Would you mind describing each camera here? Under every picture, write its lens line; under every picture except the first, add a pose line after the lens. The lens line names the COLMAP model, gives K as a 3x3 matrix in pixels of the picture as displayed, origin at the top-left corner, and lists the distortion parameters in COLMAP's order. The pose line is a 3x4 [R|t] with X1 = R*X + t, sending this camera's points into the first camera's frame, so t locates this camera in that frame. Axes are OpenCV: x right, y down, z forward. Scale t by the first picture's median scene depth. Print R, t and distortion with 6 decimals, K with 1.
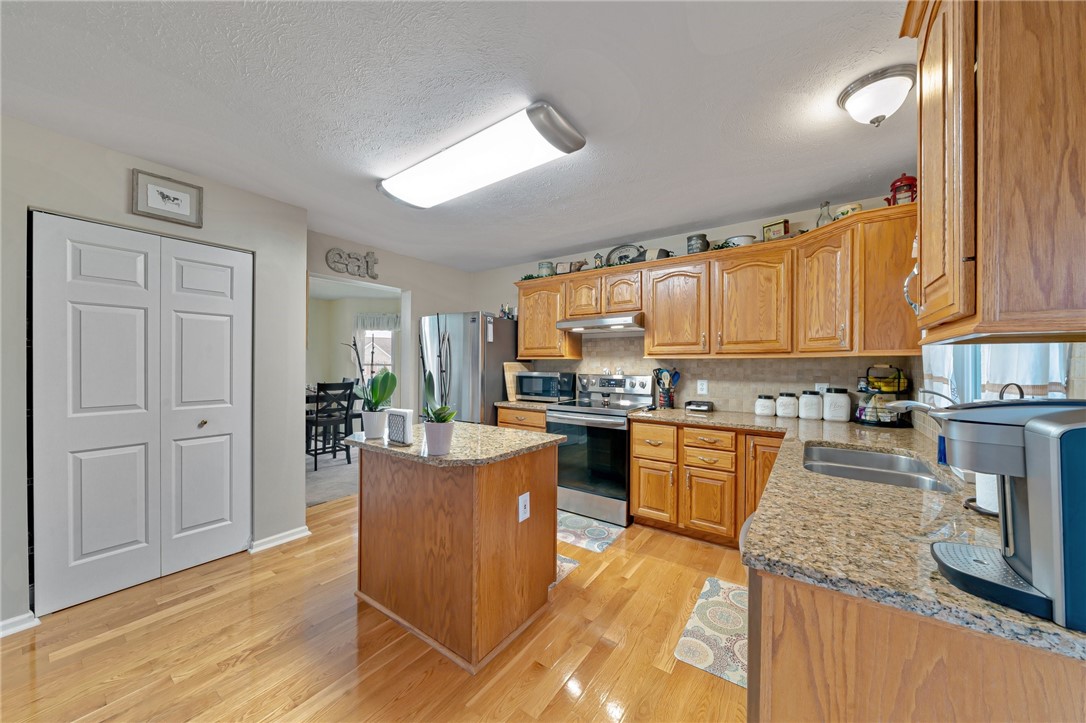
lens RADIAL K [[374.8, 0, 541.3], [0, 374.8, 367.8], [0, 0, 1]] dist [-0.003424, -0.000657]
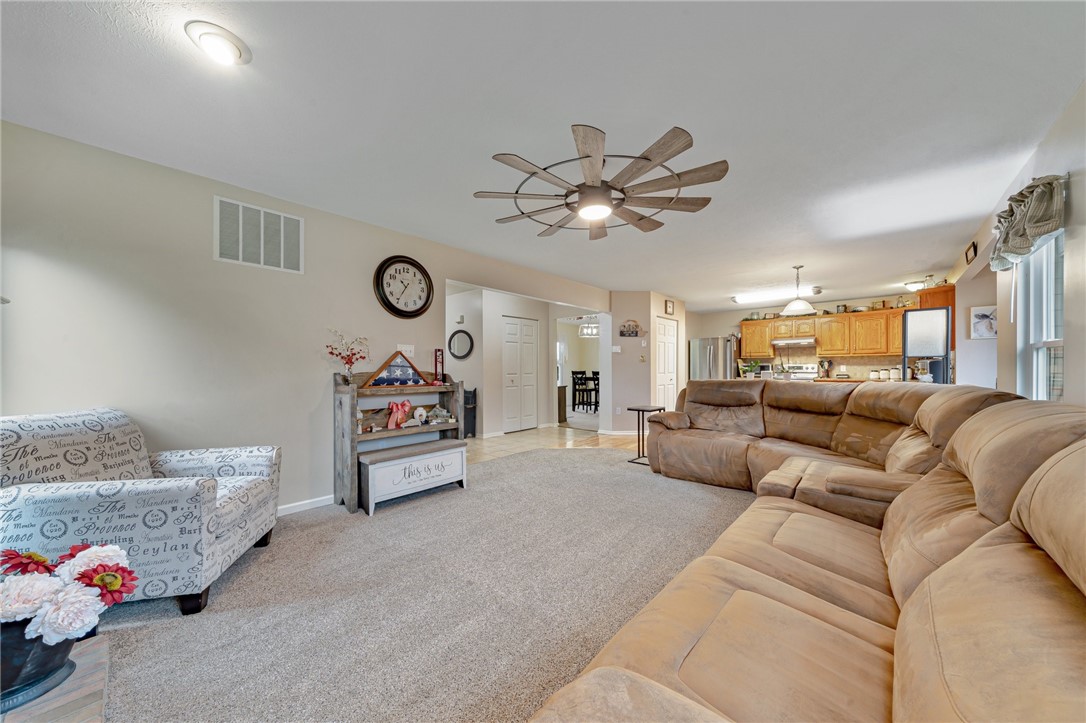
lens RADIAL K [[374.8, 0, 539.1], [0, 374.8, 373.3], [0, 0, 1]] dist [-0.003424, -0.000657]
pose [[0.992352, -0.009092, -0.123105, -1.362708], [0.009878, 0.999935, 0.005778, 0.059246], [0.123044, -0.006950, 0.992377, -1.810274]]
